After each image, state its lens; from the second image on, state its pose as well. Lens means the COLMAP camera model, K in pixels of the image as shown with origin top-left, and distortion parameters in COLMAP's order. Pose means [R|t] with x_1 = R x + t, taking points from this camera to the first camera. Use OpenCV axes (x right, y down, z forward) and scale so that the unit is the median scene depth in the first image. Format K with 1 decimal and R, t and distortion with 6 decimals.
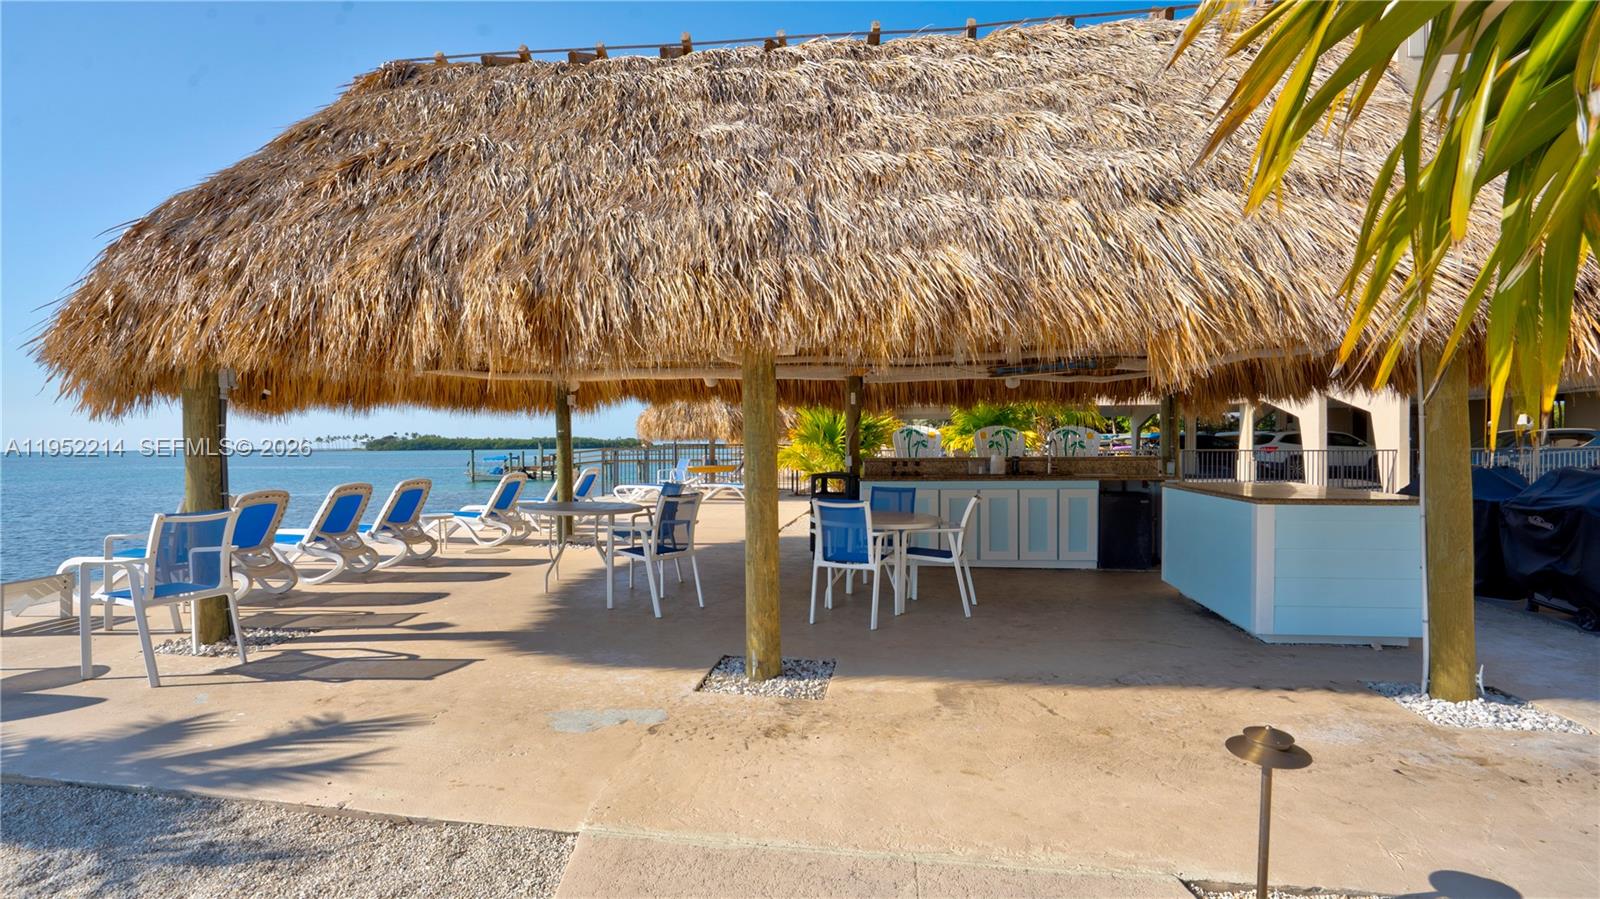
lens RADIAL K [[760.2, 0, 800.6], [0, 760.2, 453.0], [0, 0, 1]] dist [-0.035200, 0.000214]
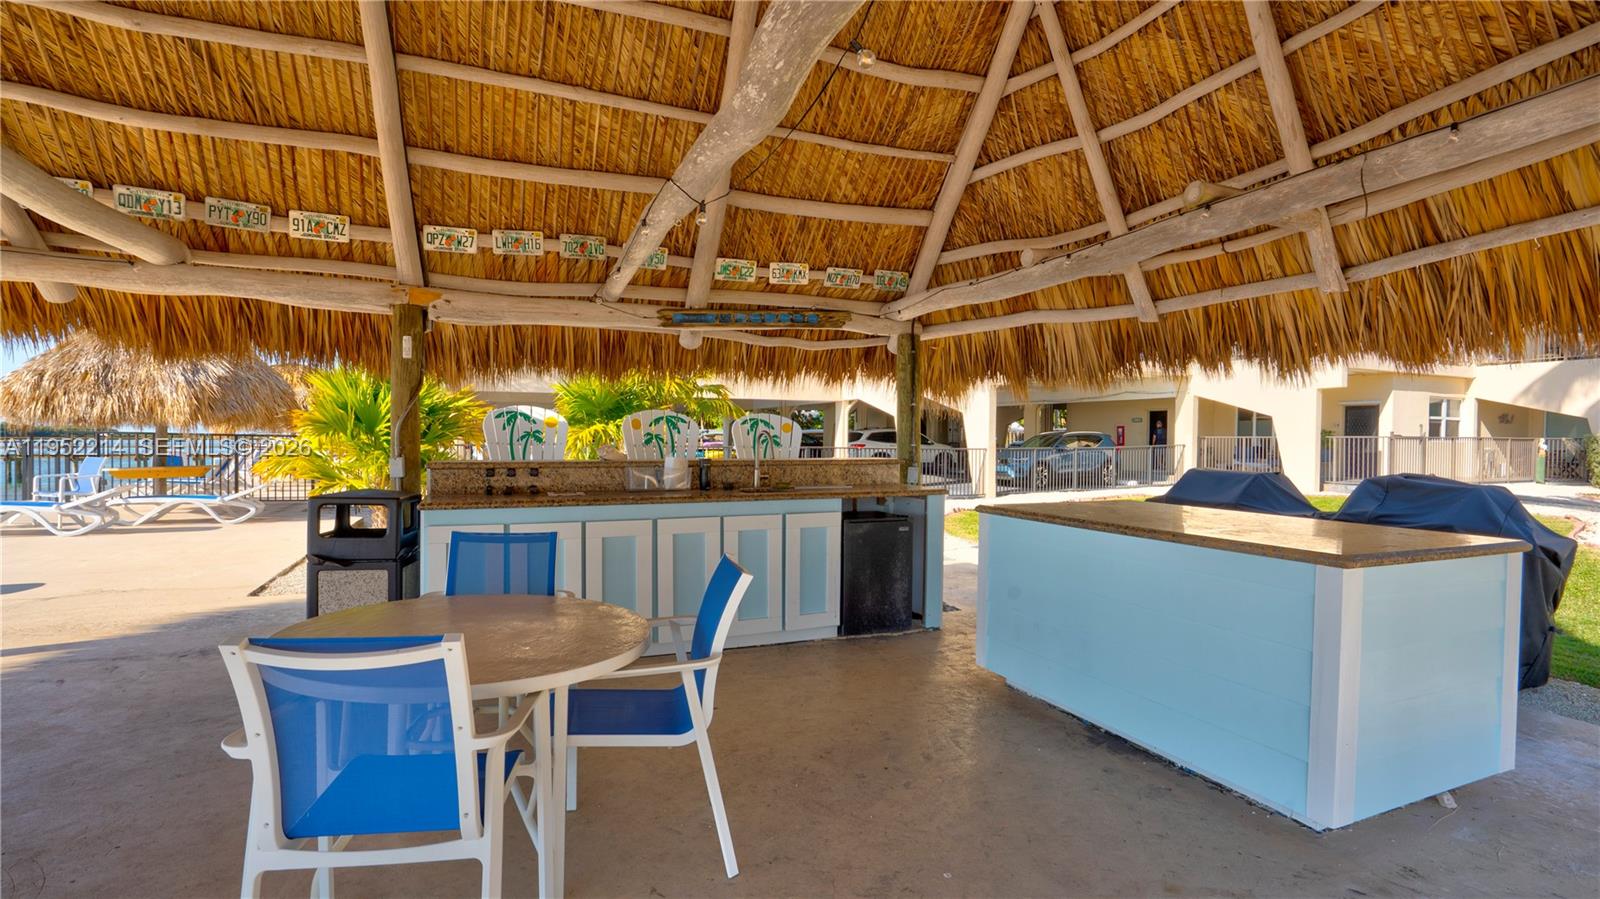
lens RADIAL K [[760.2, 0, 799.8], [0, 760.2, 447.9], [0, 0, 1]] dist [-0.035200, 0.000214]
pose [[0.854318, 0.005224, 0.519724, 0.031518], [-0.005432, 0.999985, -0.001121, -0.003780], [-0.519721, -0.001865, 0.854334, 0.422960]]
